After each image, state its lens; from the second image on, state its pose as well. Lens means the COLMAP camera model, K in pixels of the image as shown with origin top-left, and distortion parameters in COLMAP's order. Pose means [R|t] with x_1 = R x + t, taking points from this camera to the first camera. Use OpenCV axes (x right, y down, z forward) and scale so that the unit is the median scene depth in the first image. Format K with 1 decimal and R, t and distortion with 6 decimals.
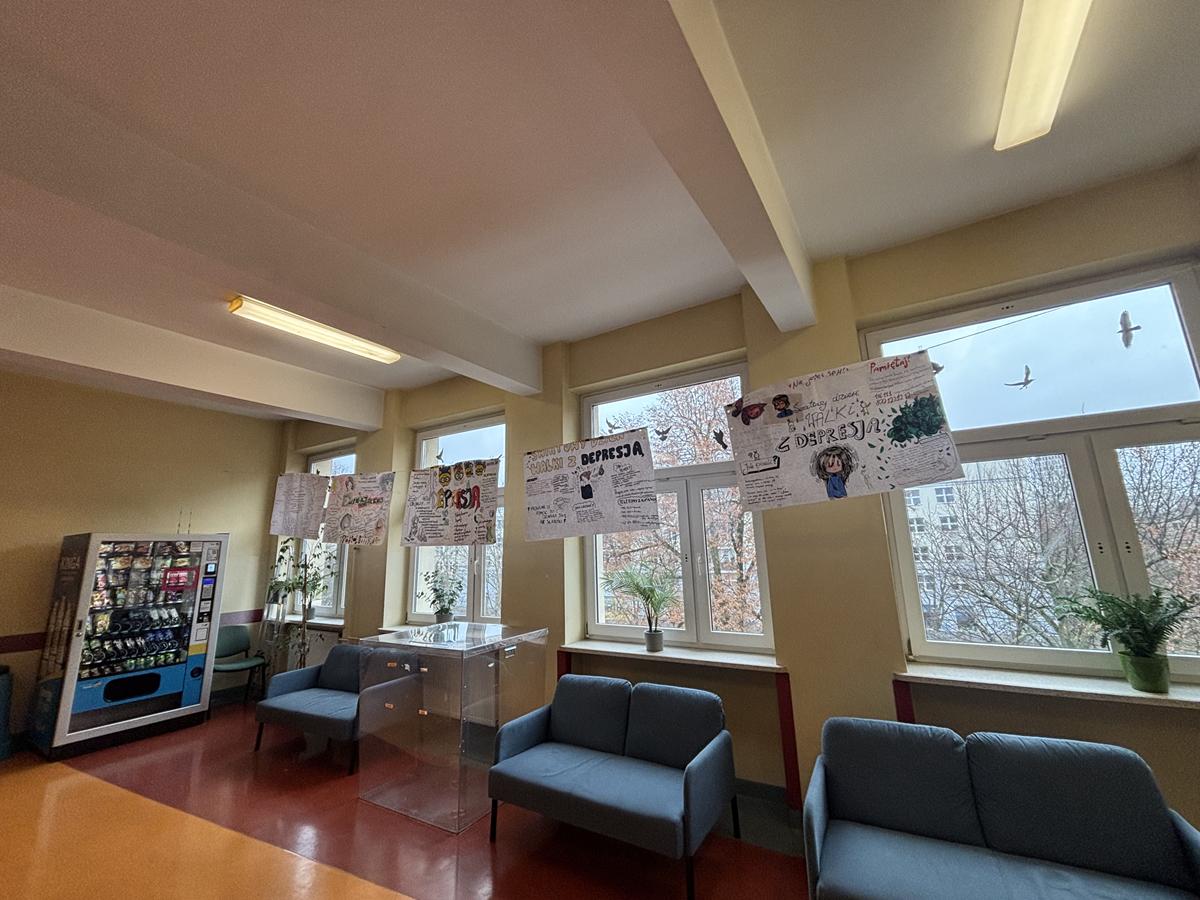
lens RADIAL K [[483.0, 0, 594.0], [0, 483.0, 443.1], [0, 0, 1]] dist [-0.001664, -0.000513]
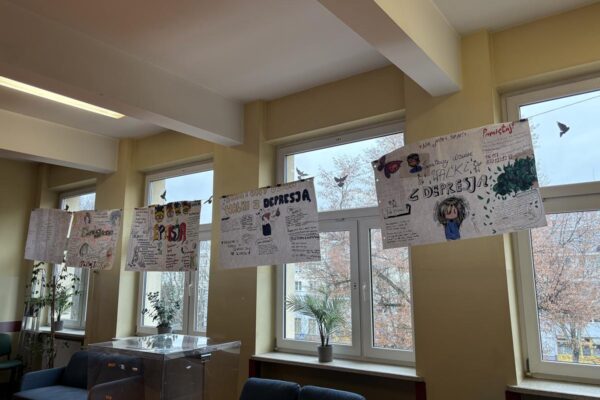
lens RADIAL K [[446.6, 0, 303.1], [0, 446.6, 198.4], [0, 0, 1]] dist [0.009102, 0.010644]
pose [[0.997973, 0.012545, -0.062396, 0.124736], [-0.009948, 0.999078, 0.041765, -0.022013], [0.062863, -0.041060, 0.997177, -0.095077]]
